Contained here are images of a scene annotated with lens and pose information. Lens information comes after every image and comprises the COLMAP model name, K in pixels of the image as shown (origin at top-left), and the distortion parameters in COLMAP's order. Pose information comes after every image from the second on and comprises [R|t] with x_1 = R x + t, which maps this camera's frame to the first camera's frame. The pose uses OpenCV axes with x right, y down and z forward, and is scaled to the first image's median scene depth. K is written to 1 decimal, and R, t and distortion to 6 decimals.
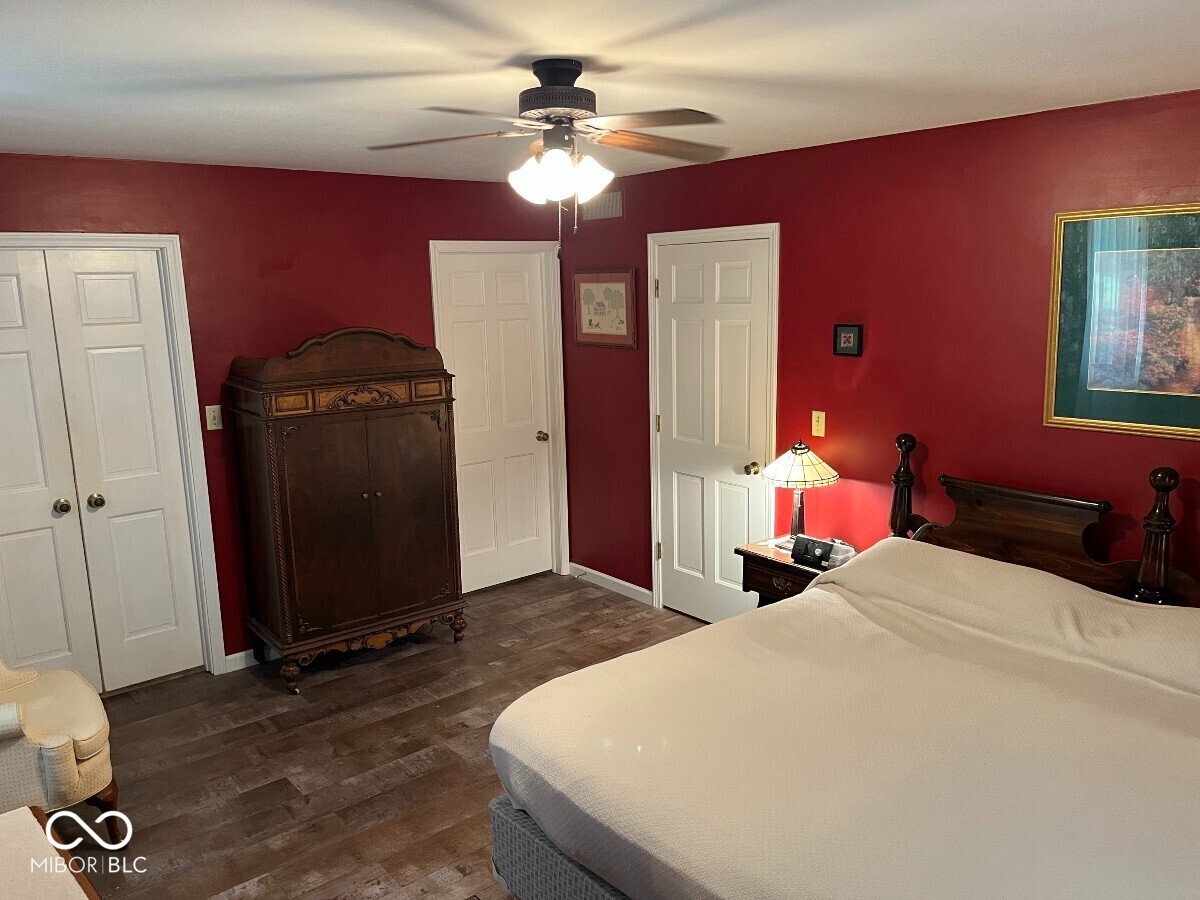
lens RADIAL K [[895.2, 0, 600.0], [0, 895.2, 450.0], [0, 0, 1]] dist [0.003895, 0.000352]
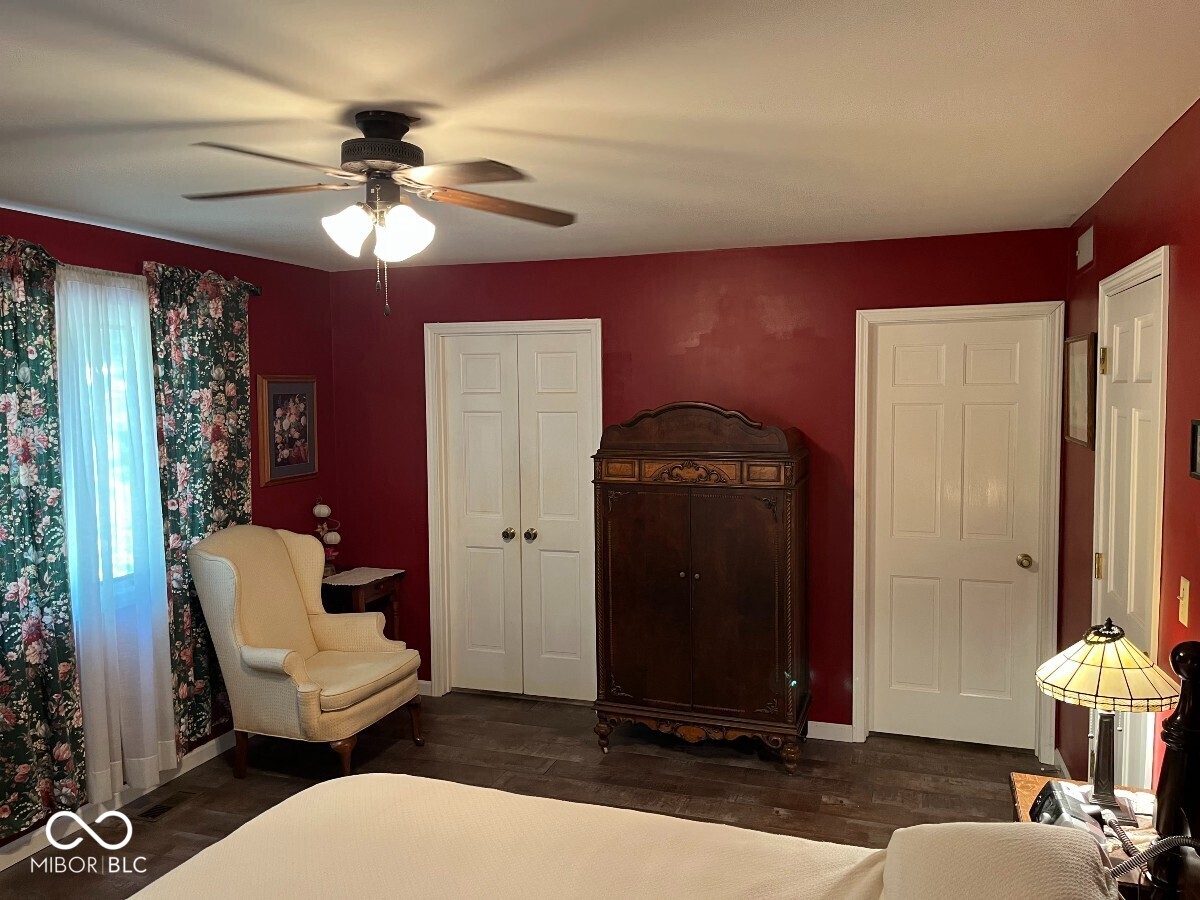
lens RADIAL K [[901.0, 0, 601.0], [0, 901.0, 437.3], [0, 0, 1]] dist [0.027330, 0.001070]
pose [[0.521982, 0.063580, -0.850583, 0.507209], [-0.157147, 0.987316, -0.022637, -0.058903], [0.838355, 0.145482, 0.525353, 0.393240]]
